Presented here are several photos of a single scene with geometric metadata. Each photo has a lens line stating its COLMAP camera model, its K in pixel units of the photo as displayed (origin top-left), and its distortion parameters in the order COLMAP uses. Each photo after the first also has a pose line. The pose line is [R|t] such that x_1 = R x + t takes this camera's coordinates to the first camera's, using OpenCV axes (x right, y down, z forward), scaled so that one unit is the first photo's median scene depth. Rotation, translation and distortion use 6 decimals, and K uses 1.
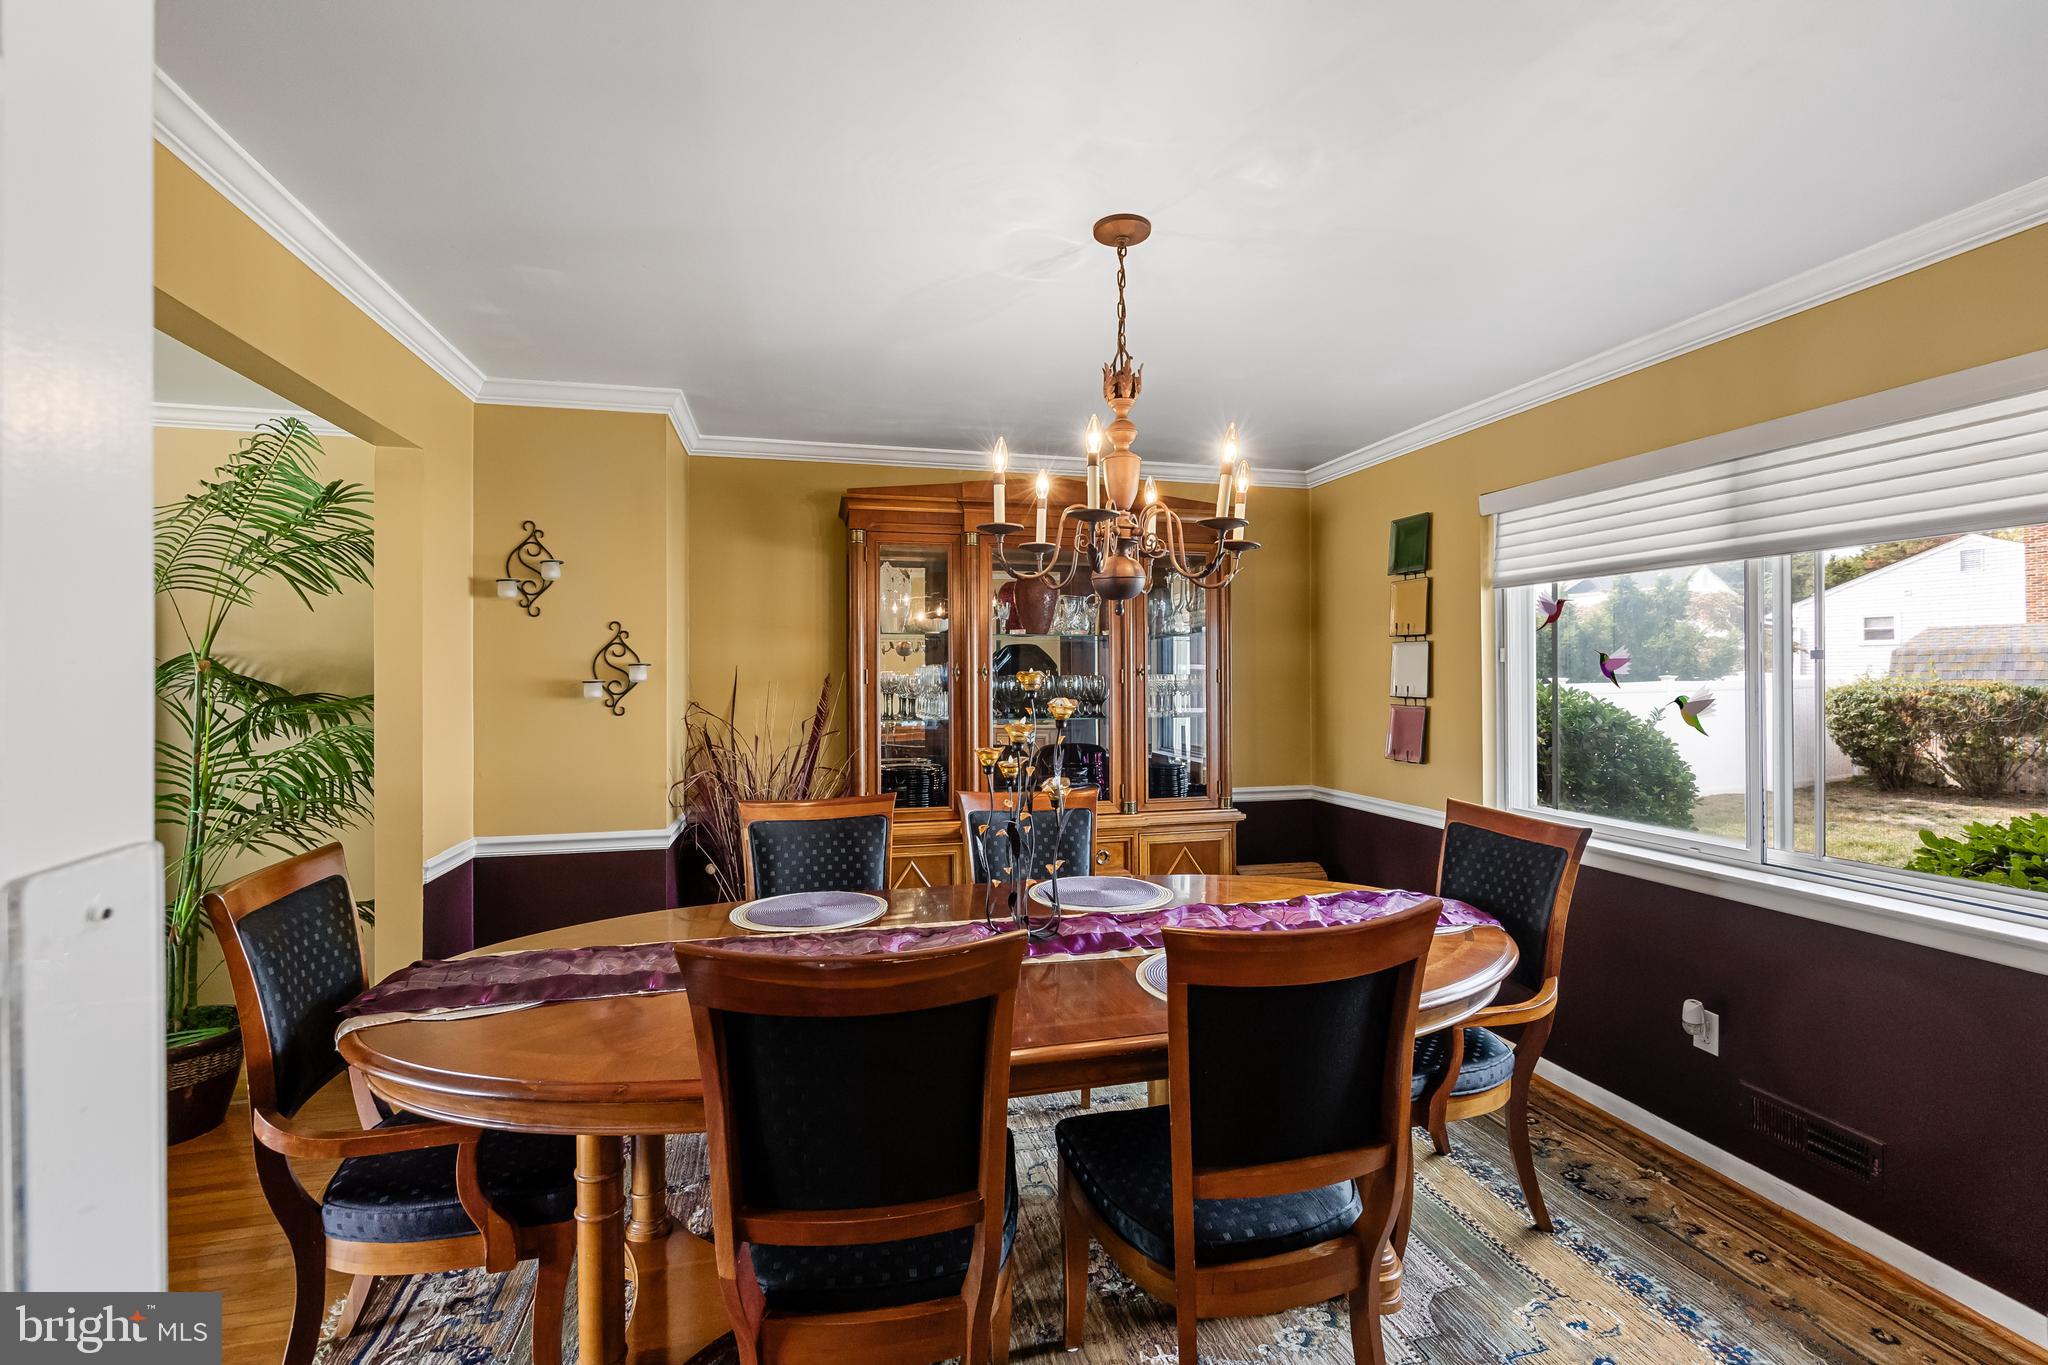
lens RADIAL K [[933.2, 0, 1030.0], [0, 933.2, 681.3], [0, 0, 1]] dist [-0.015269, -0.000034]
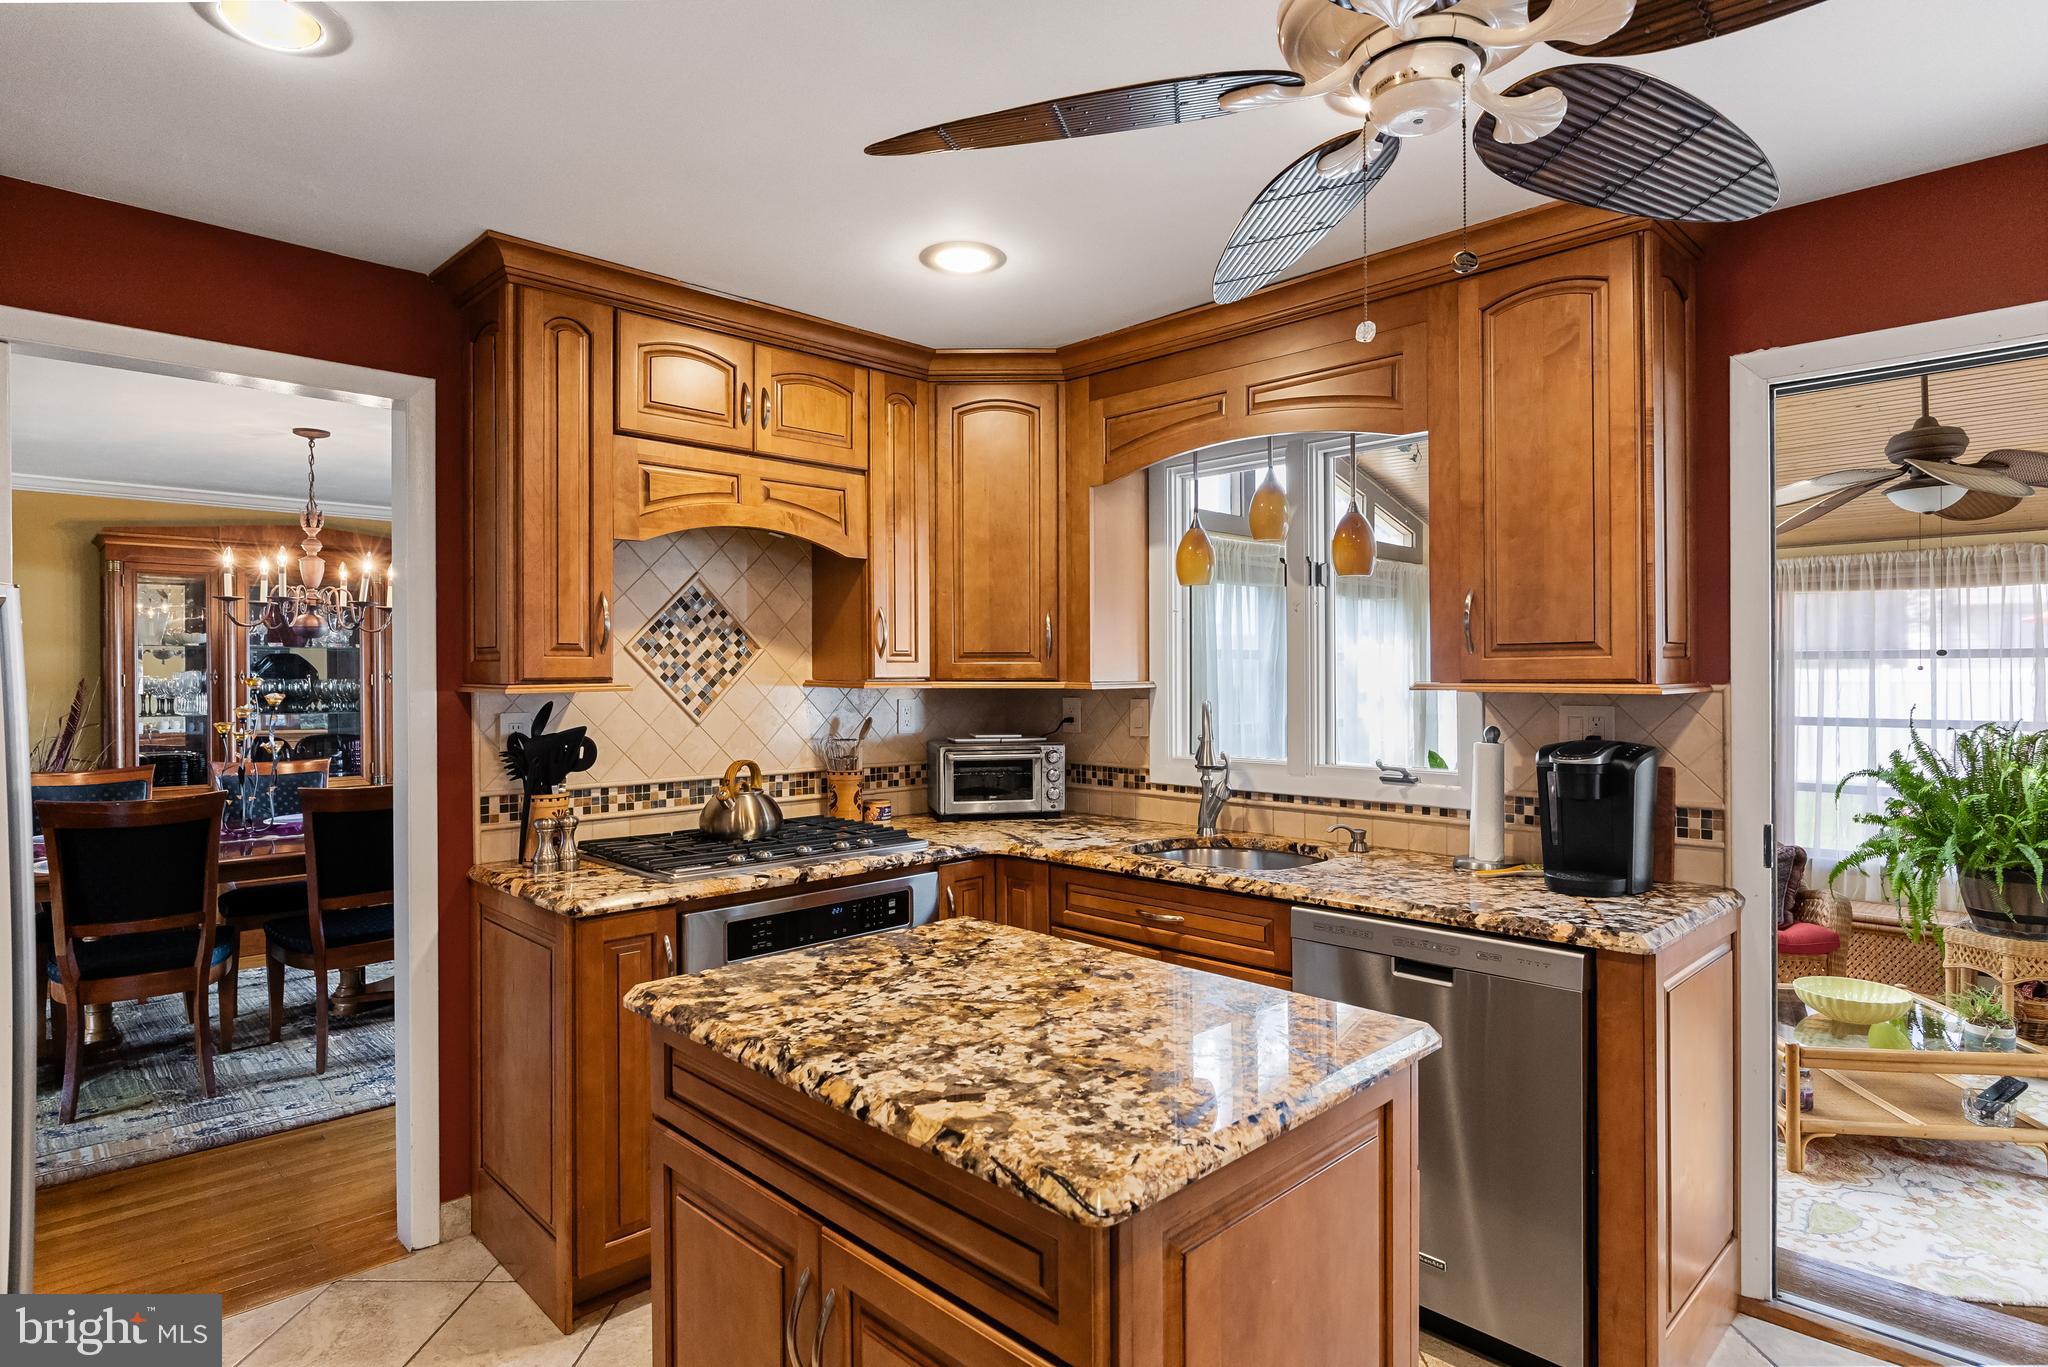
lens RADIAL K [[1103.2, 0, 1024.0], [0, 1103.2, 683.5], [0, 0, 1]] dist [-0.004796, -0.000657]
pose [[0.863128, -0.003956, 0.504969, 0.113044], [0.003911, 0.999992, 0.001150, 0.001703], [-0.504969, 0.000982, 0.863137, -0.821062]]
